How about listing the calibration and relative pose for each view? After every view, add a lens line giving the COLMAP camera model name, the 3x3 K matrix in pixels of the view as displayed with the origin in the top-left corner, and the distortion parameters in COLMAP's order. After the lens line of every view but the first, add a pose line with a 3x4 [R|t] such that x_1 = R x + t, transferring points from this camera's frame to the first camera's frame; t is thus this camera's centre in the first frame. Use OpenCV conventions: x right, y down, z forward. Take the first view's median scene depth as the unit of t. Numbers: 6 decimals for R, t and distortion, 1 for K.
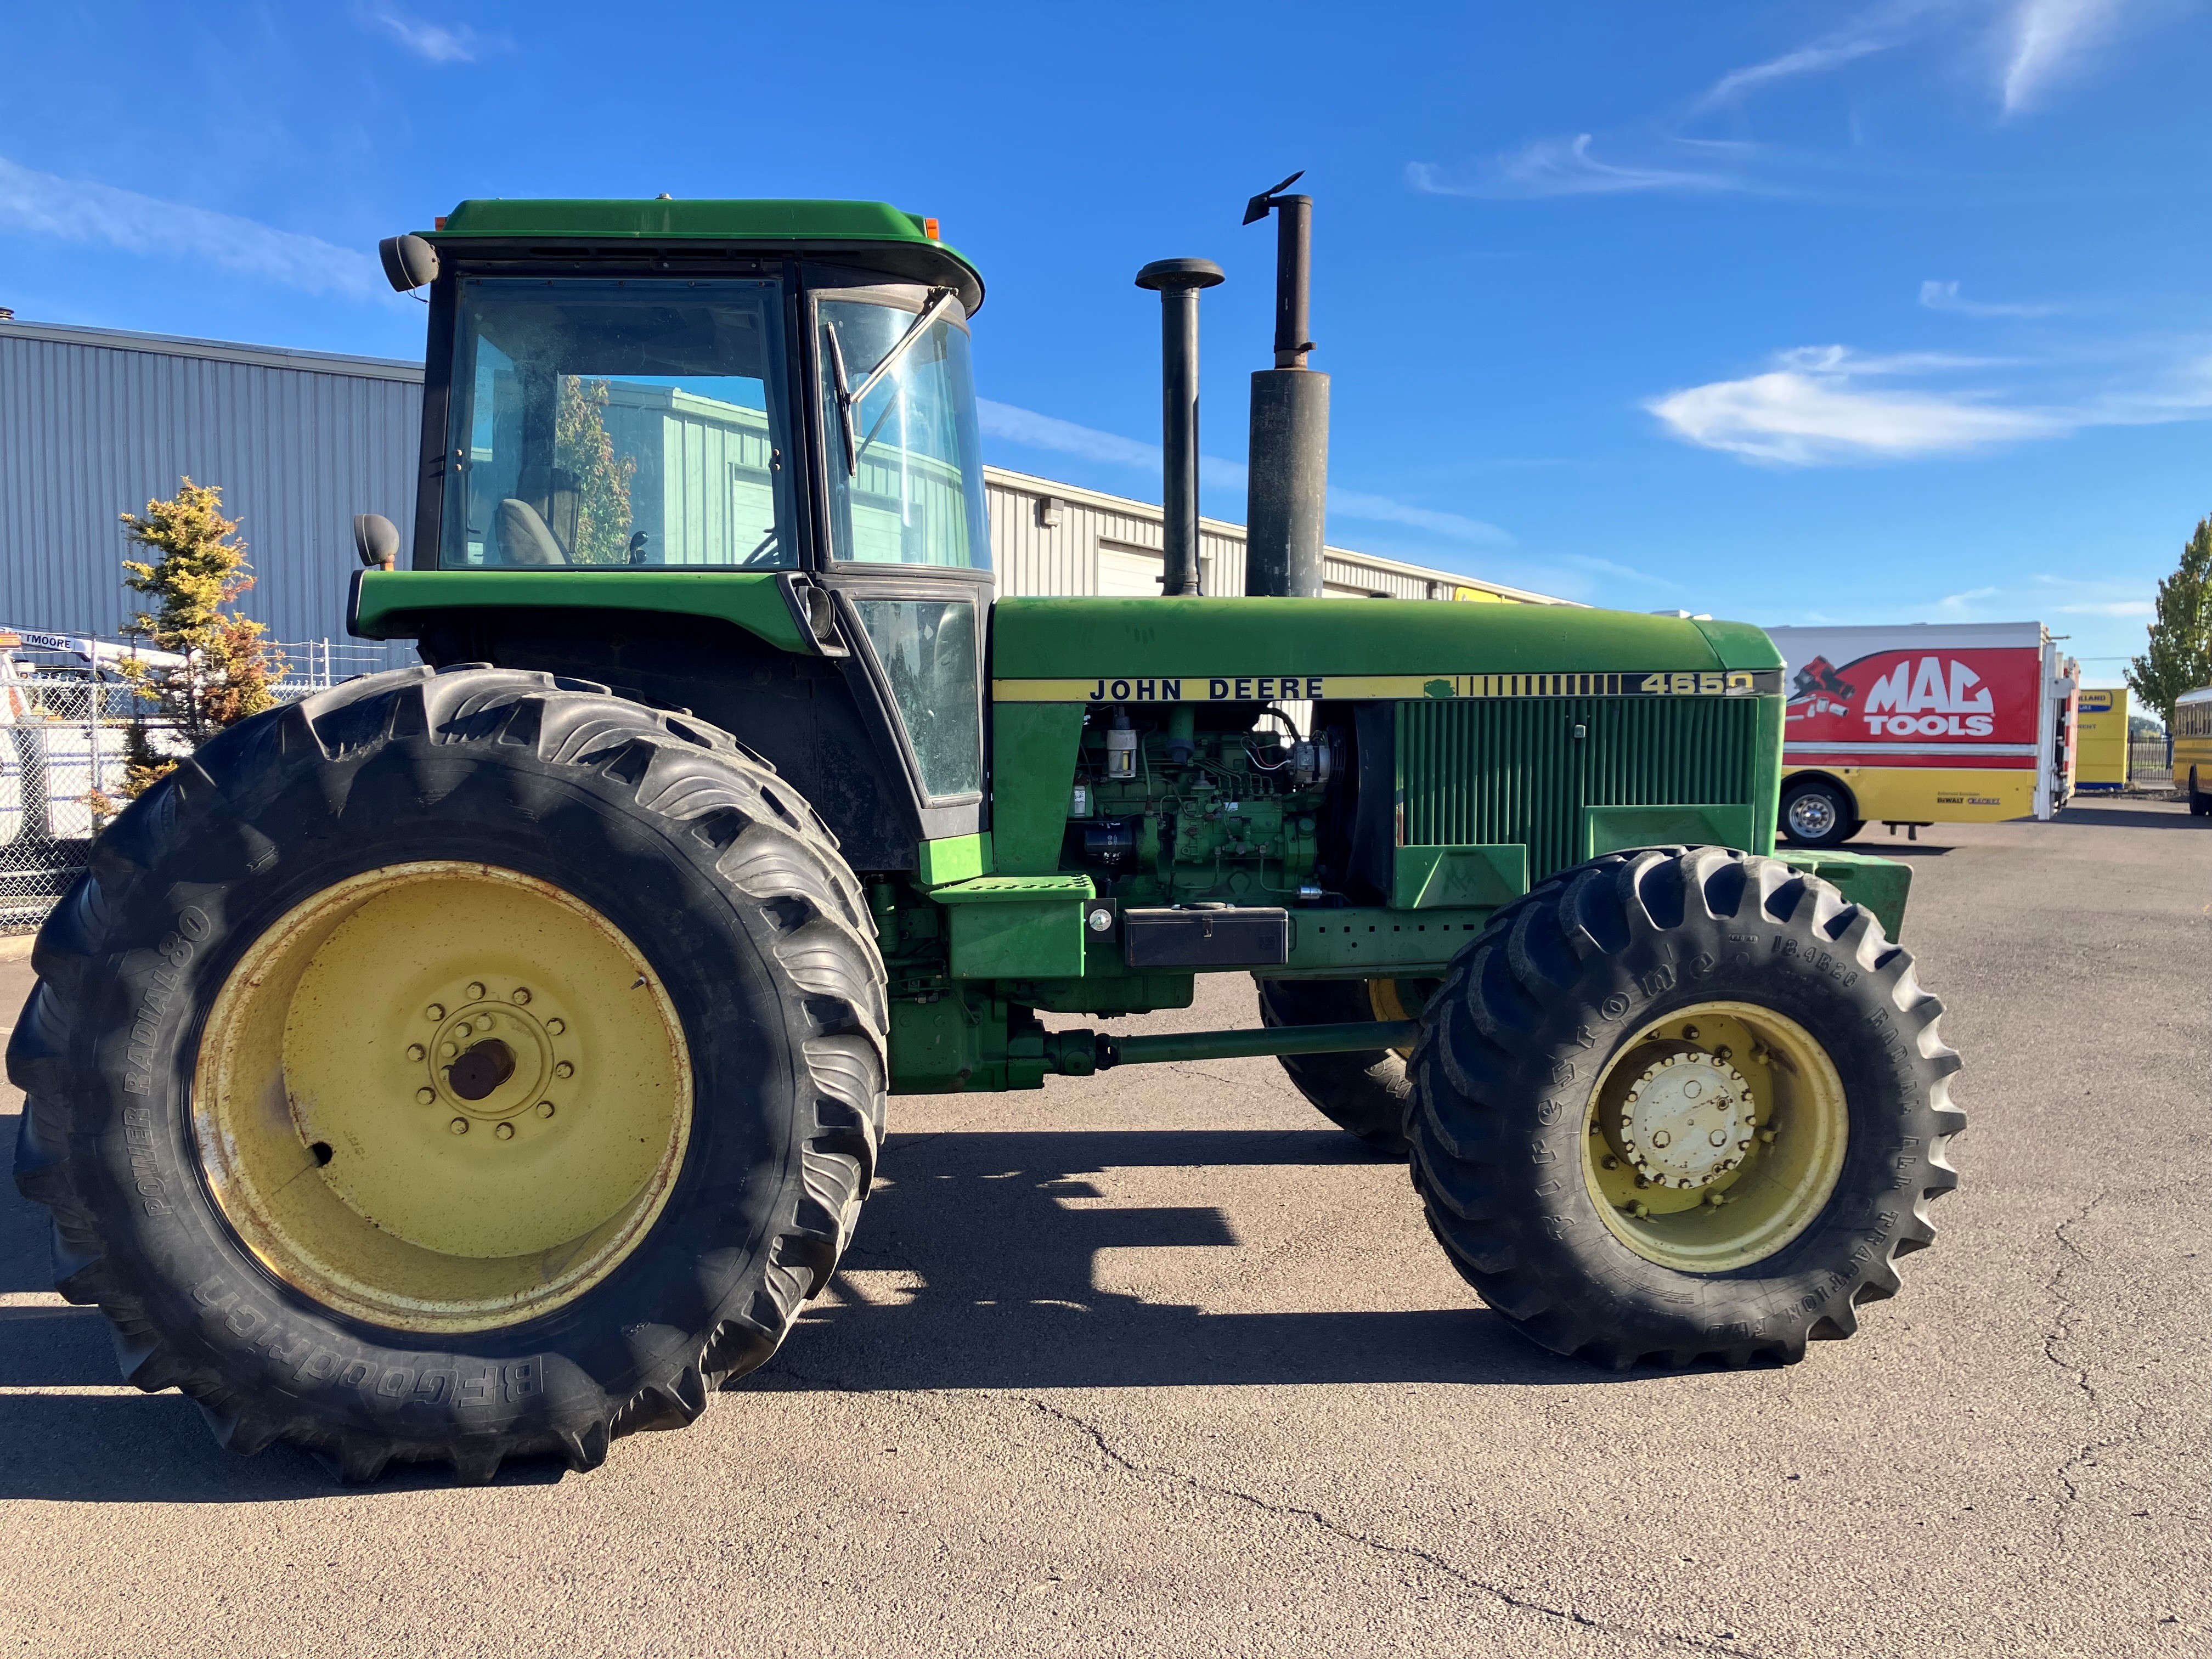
lens RADIAL K [[1776.8, 0, 1110.9], [0, 1776.8, 793.5], [0, 0, 1]] dist [0.026953, -0.017708]
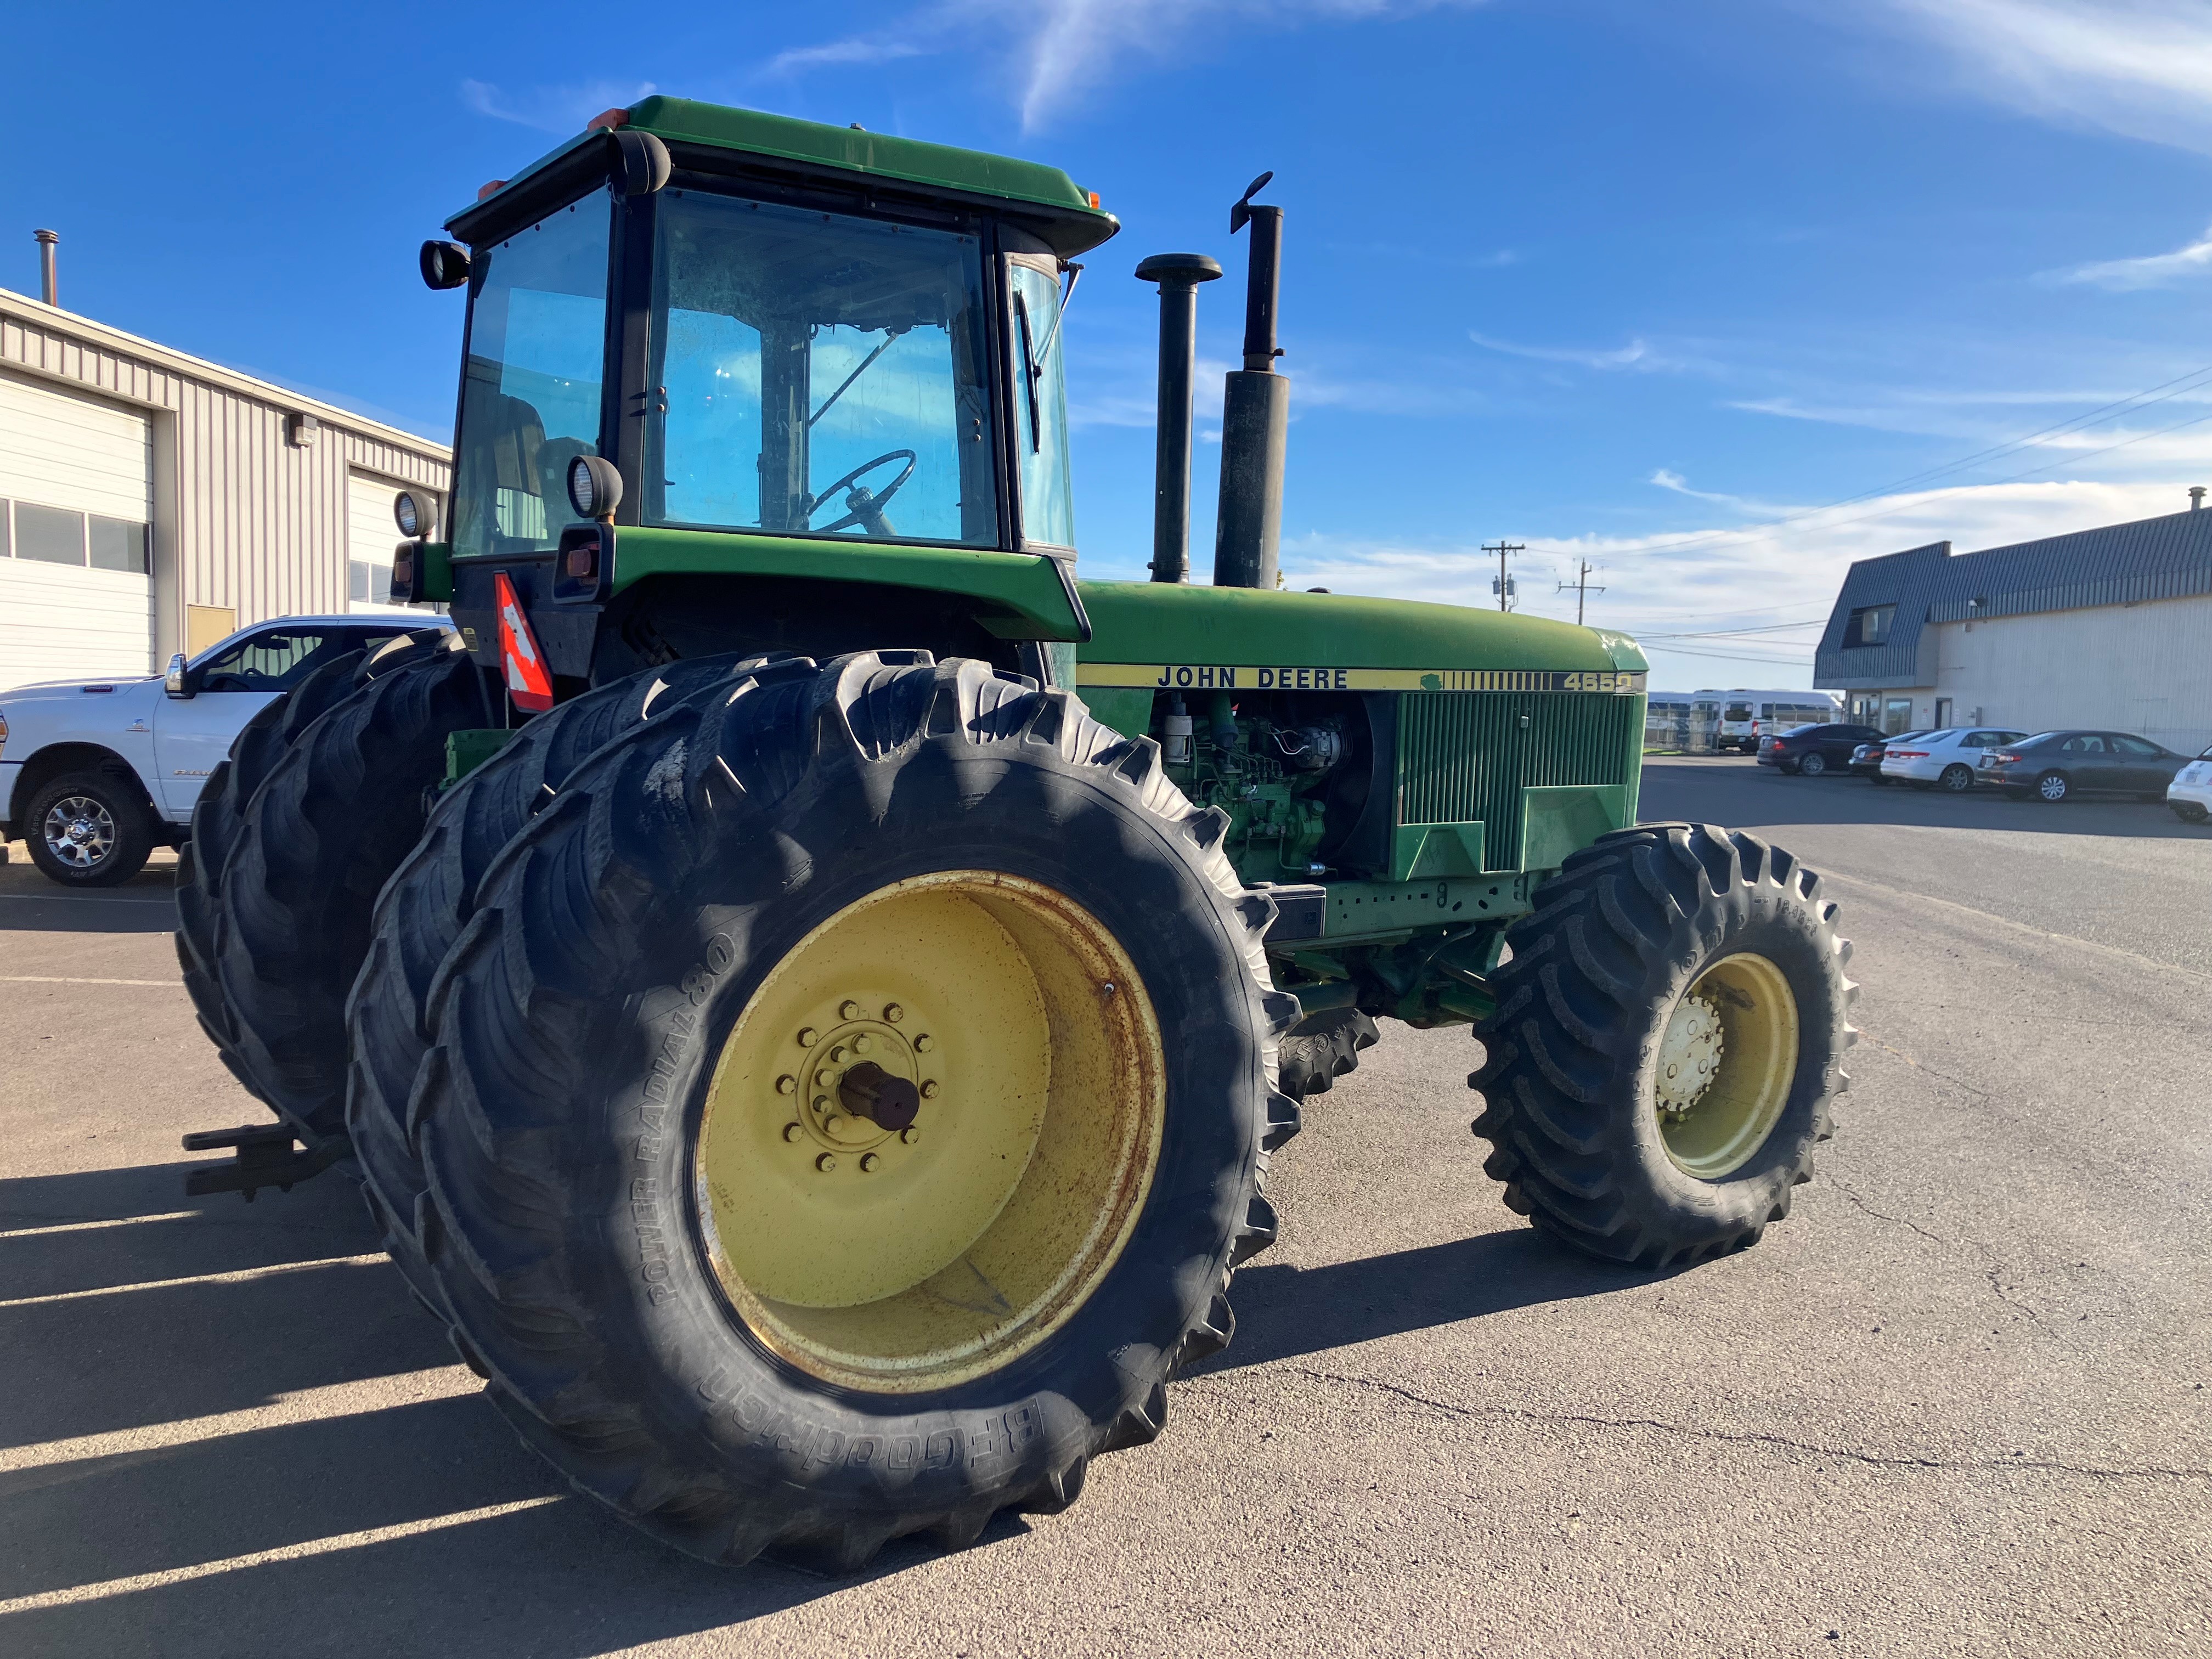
lens RADIAL K [[1754.2, 0, 1094.8], [0, 1754.2, 779.8], [0, 0, 1]] dist [0.109449, -0.279733]
pose [[0.885368, -0.003640, 0.464876, -0.593877], [-0.006566, 0.999772, 0.020332, -0.021992], [-0.464844, -0.021053, 0.885142, 0.142249]]
